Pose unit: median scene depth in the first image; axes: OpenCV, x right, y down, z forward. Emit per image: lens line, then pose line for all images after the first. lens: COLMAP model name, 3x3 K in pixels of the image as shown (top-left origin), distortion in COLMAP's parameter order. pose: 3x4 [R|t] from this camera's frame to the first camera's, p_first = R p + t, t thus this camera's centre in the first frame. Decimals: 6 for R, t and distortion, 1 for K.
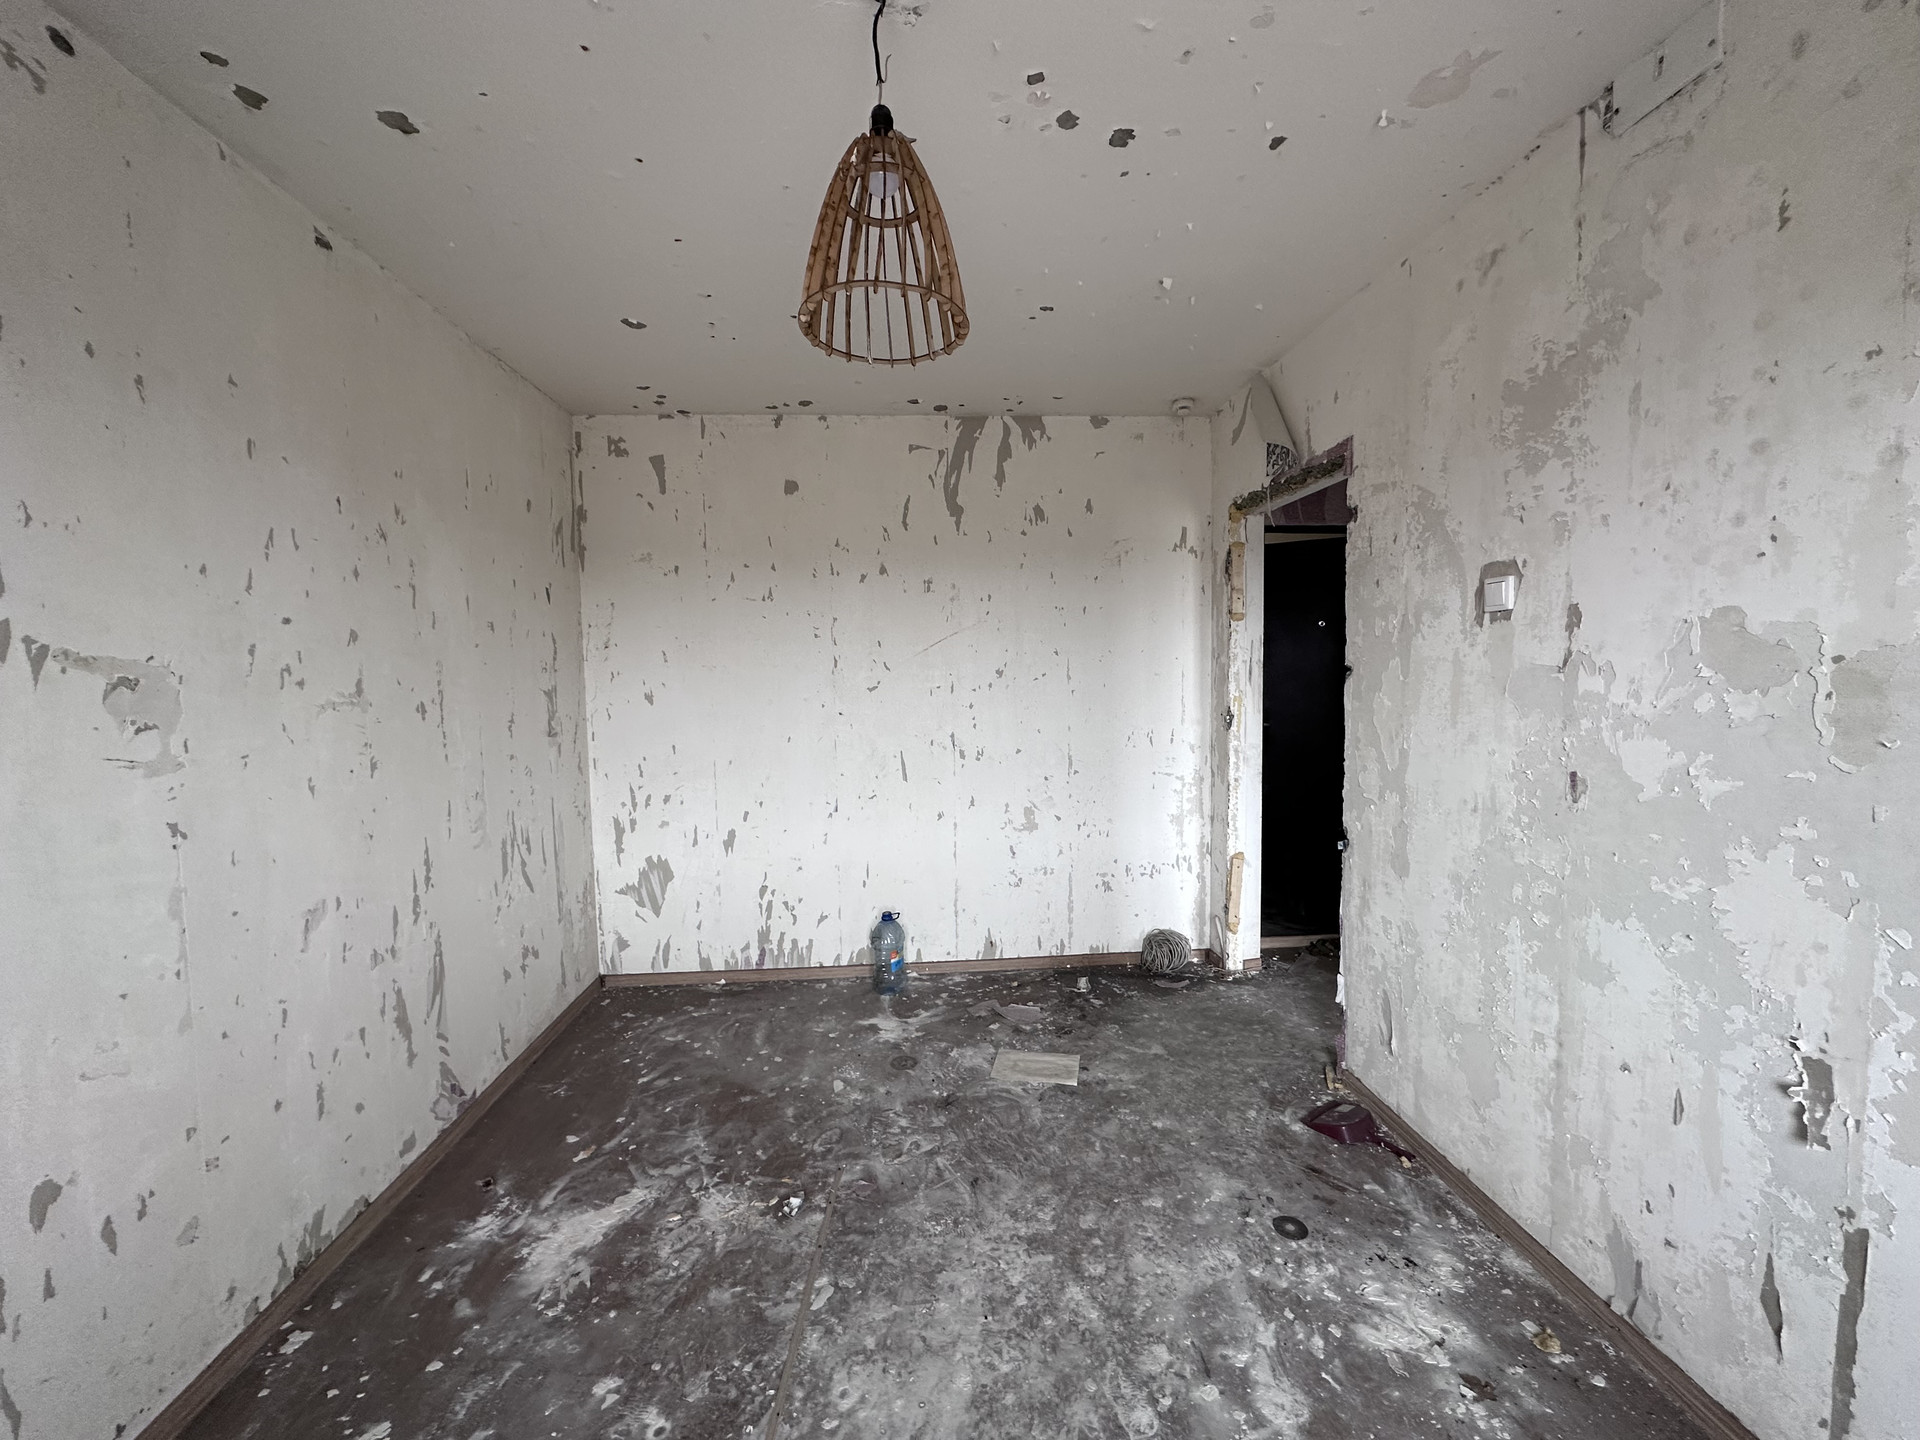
lens RADIAL K [[766.0, 0, 954.6], [0, 766.0, 719.0], [0, 0, 1]] dist [-0.000881, 0.000490]
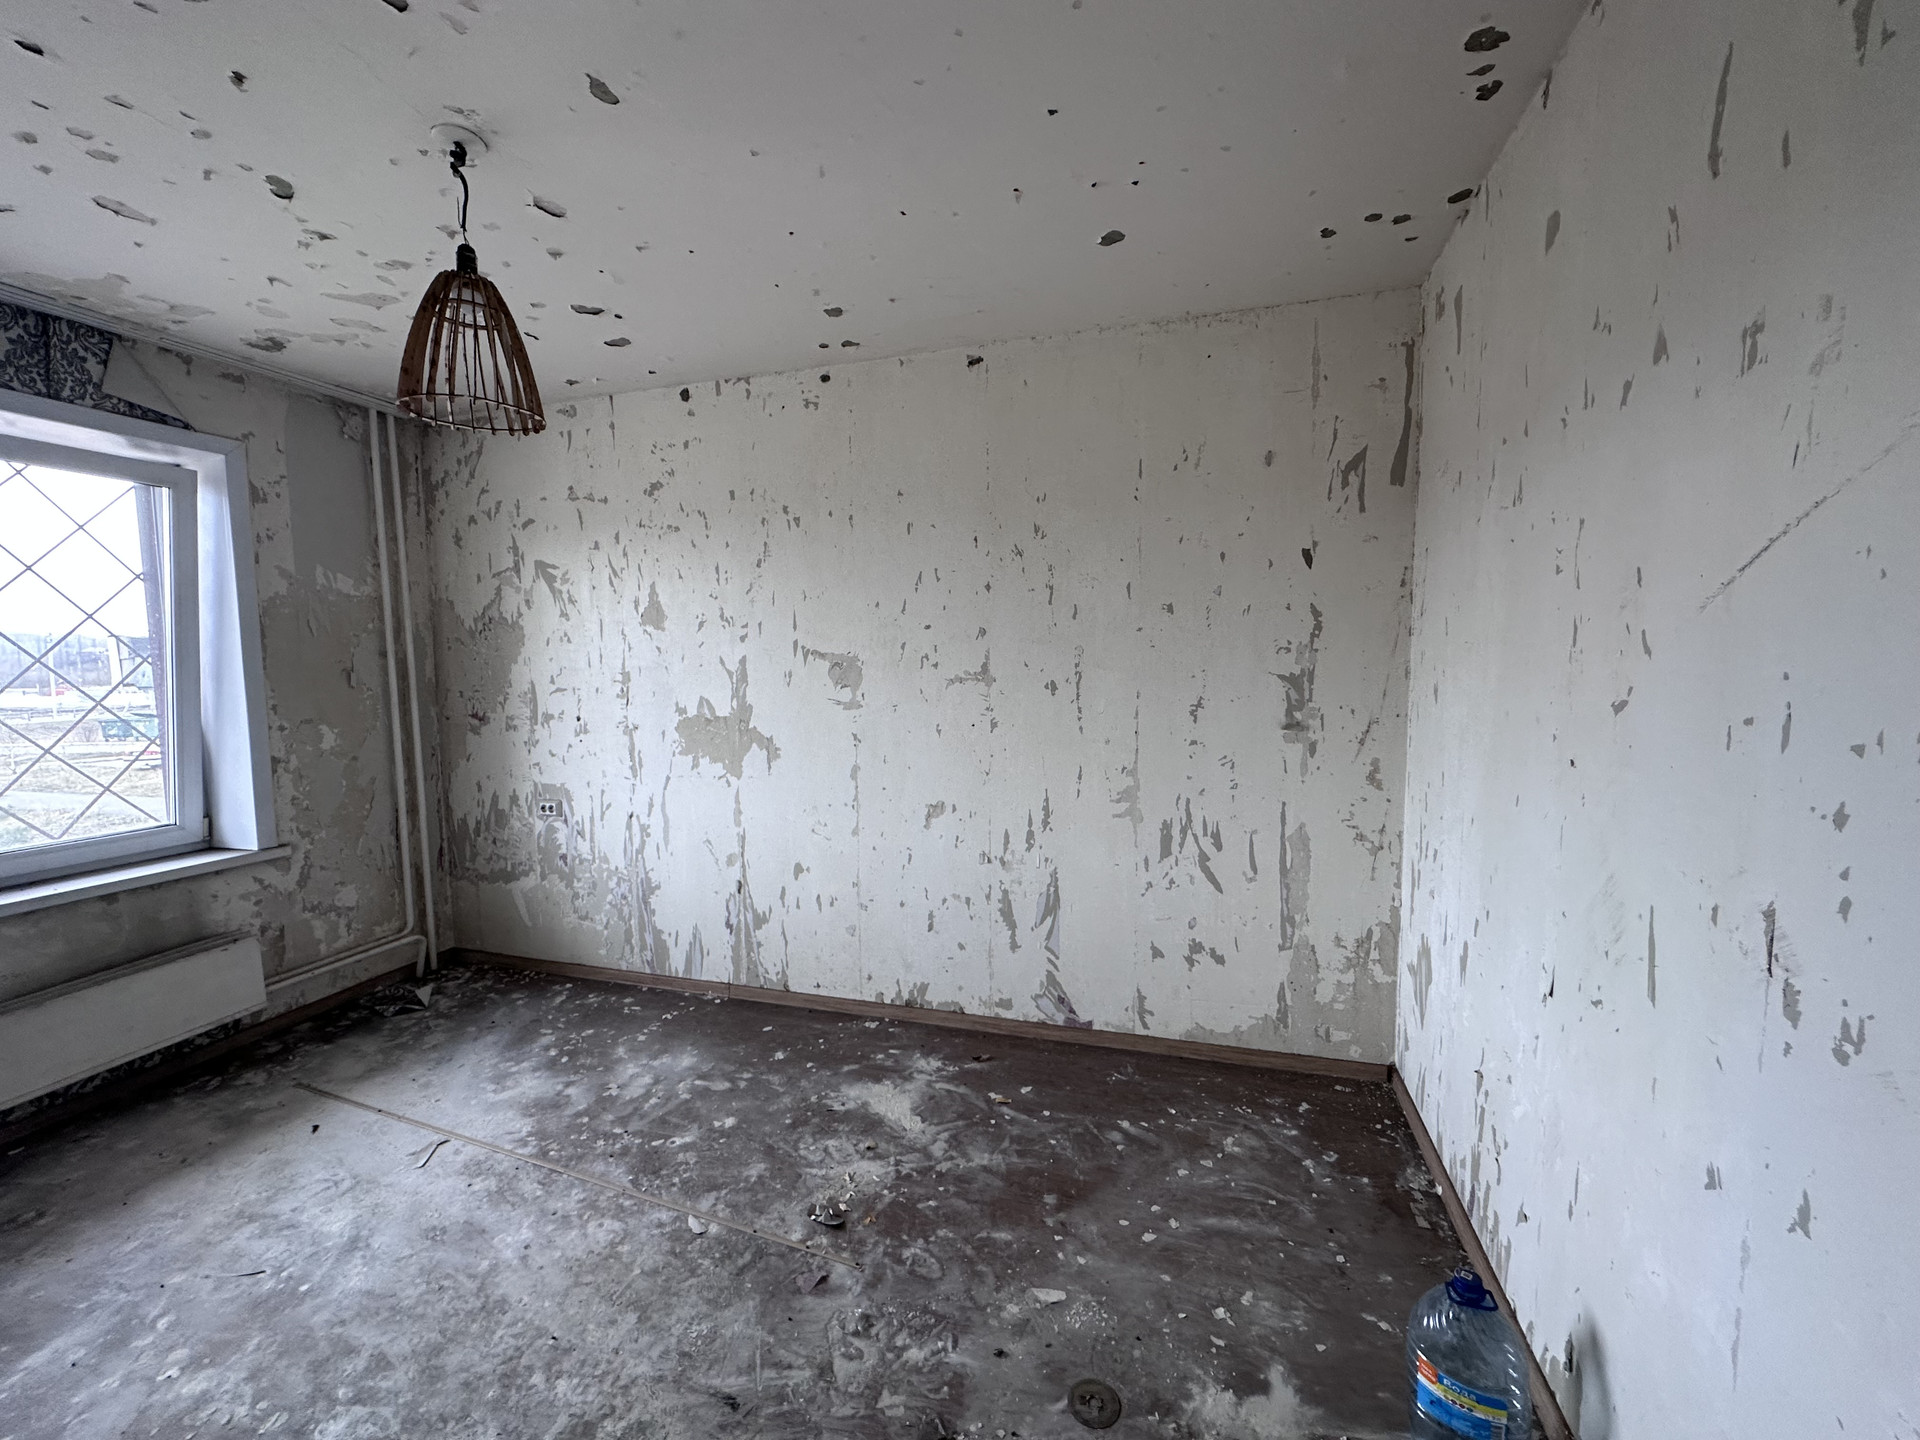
lens RADIAL K [[771.3, 0, 973.7], [0, 771.3, 720.5], [0, 0, 1]] dist [-0.000789, 0.000415]
pose [[-0.352956, 0.097502, -0.930546, 0.652152], [-0.037166, 0.992309, 0.118071, -0.128201], [0.934901, 0.076259, -0.346618, 1.682568]]
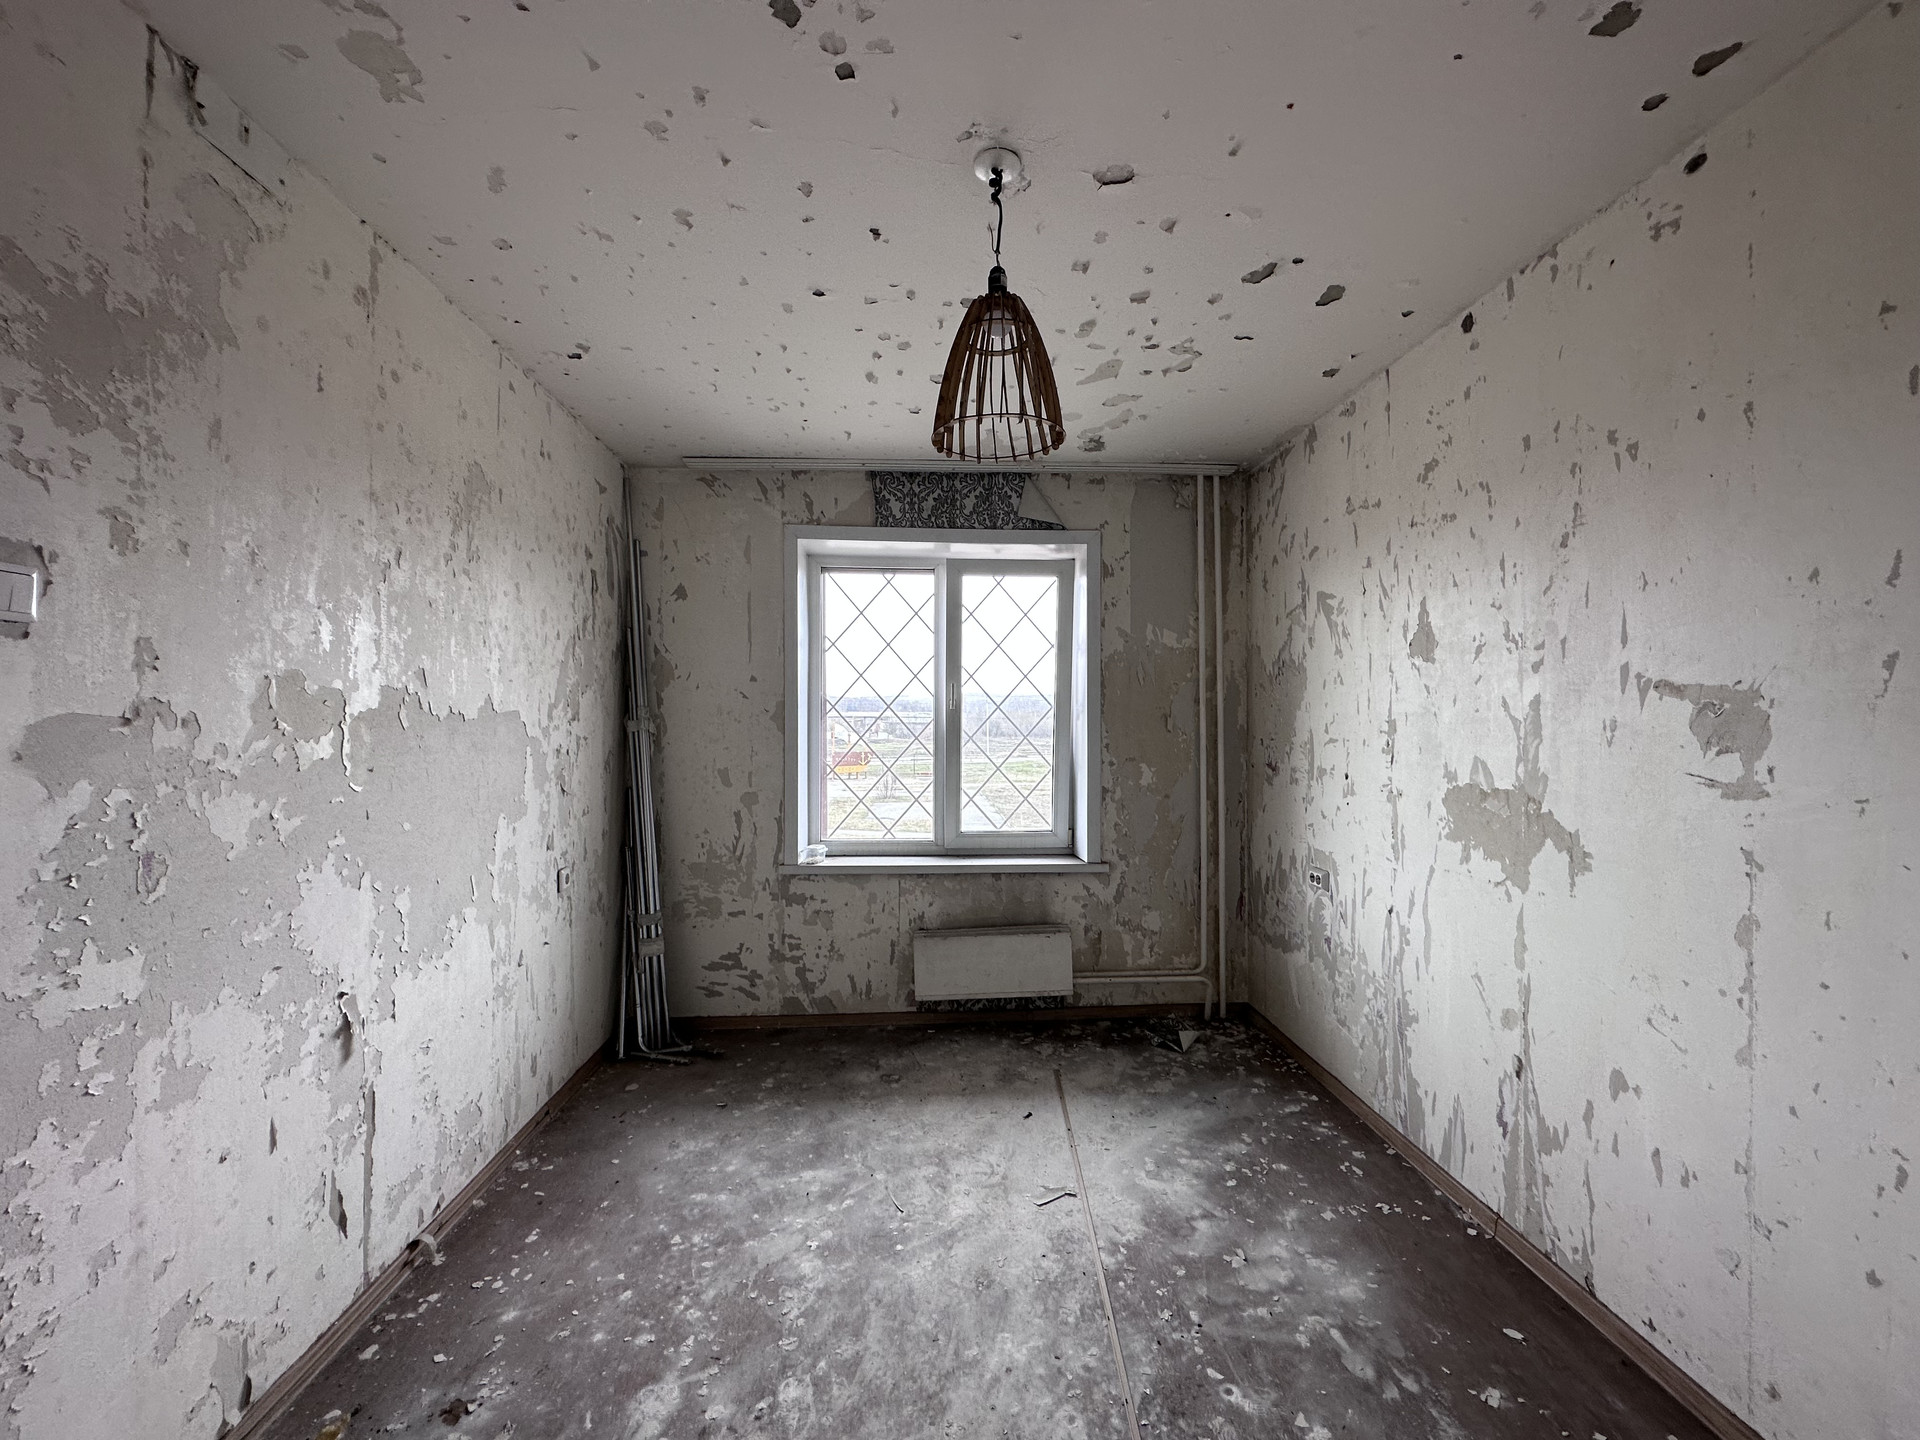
lens RADIAL K [[766.0, 0, 954.6], [0, 766.0, 719.0], [0, 0, 1]] dist [-0.000881, 0.000490]
pose [[-0.999645, 0.019149, 0.018546, -0.023517], [0.020154, 0.998251, 0.055576, -0.089000], [-0.017450, 0.055930, -0.998282, 1.665039]]
